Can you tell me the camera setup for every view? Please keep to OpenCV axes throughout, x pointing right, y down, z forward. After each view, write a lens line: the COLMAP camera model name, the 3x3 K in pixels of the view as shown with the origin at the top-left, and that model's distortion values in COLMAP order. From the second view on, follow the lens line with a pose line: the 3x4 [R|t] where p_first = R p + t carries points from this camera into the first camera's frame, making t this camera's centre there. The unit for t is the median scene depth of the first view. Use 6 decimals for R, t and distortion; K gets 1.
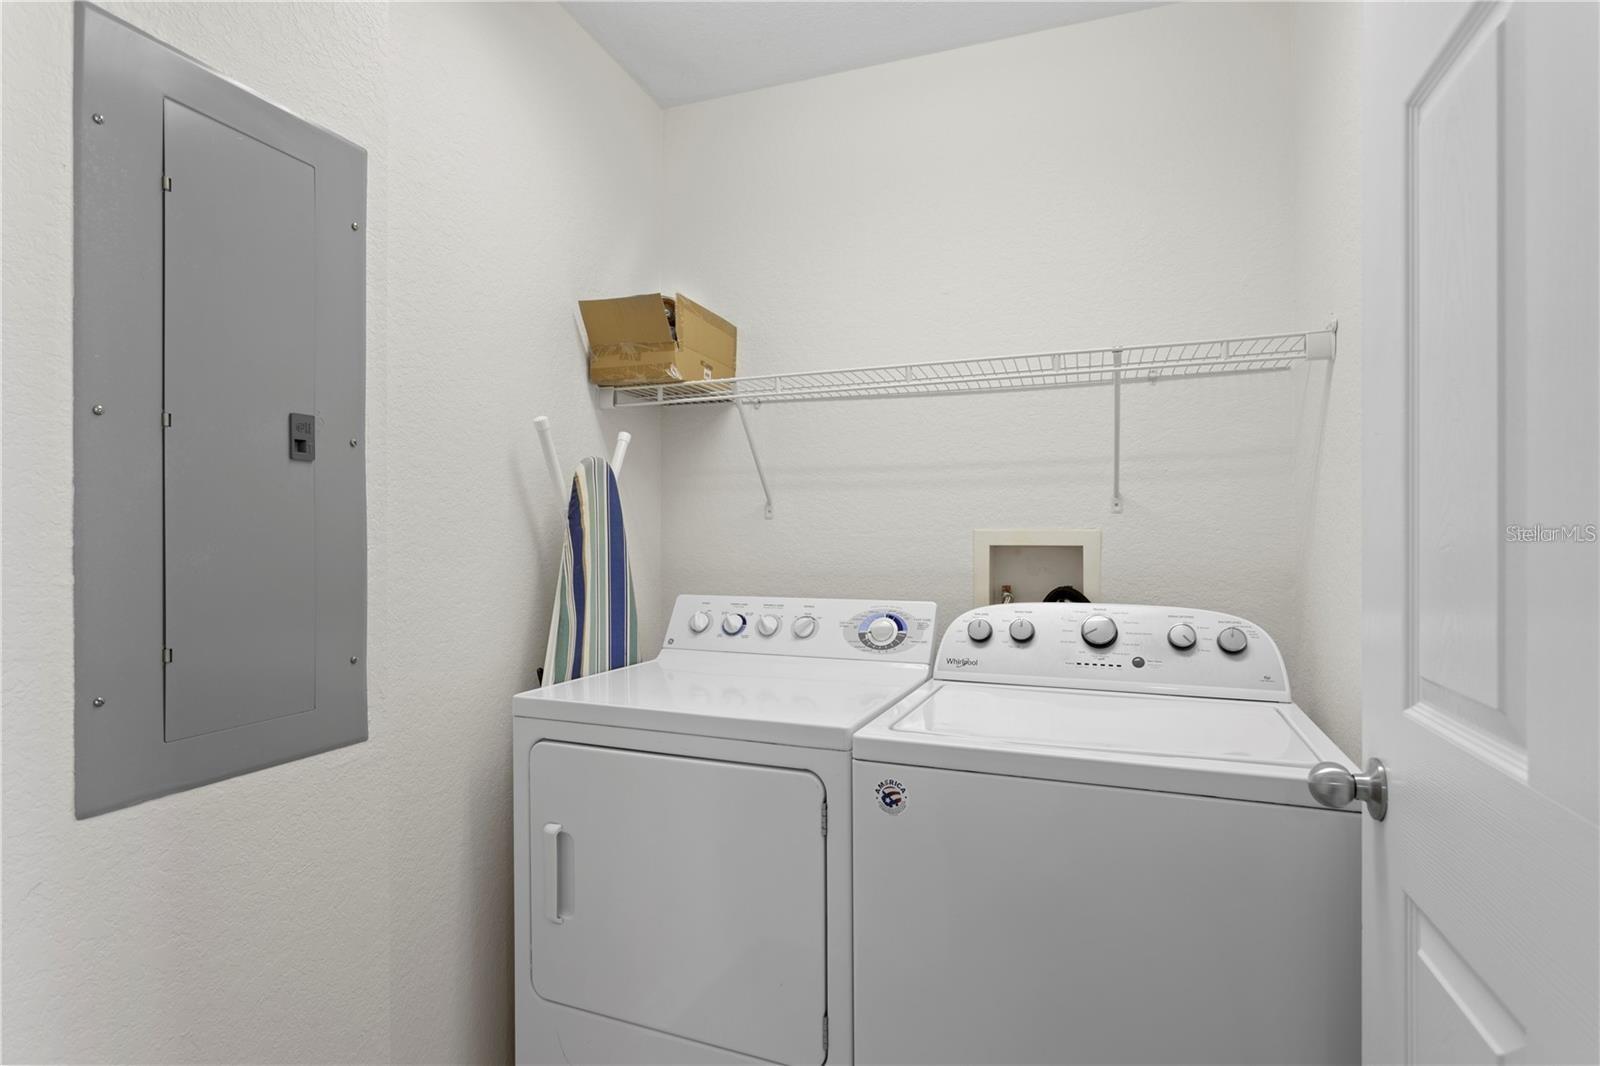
lens RADIAL K [[804.5, 0, 800.0], [0, 804.5, 533.0], [0, 0, 1]] dist [-0.004663, -0.000360]
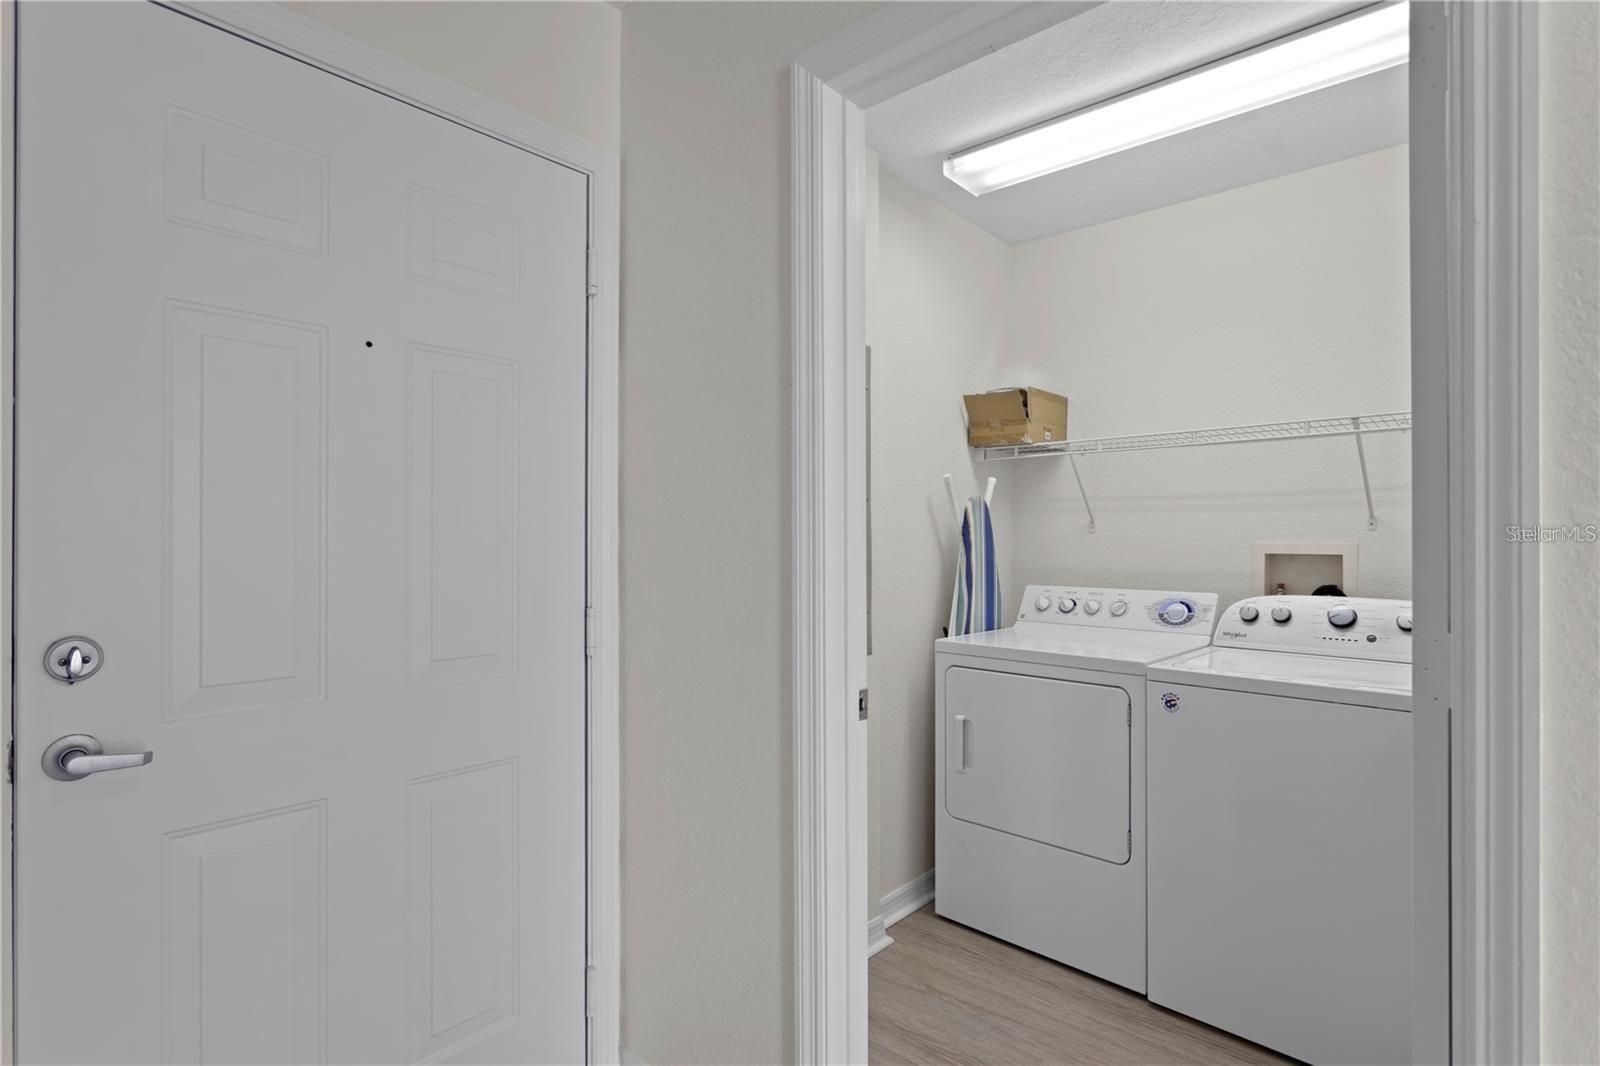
lens RADIAL K [[804.5, 0, 800.0], [0, 804.5, 533.0], [0, 0, 1]] dist [-0.004663, -0.000360]
pose [[0.928721, -0.000290, -0.370780, 0.009725], [0.000891, 0.999999, 0.001449, -0.023680], [0.370779, -0.001675, 0.928720, -0.585455]]
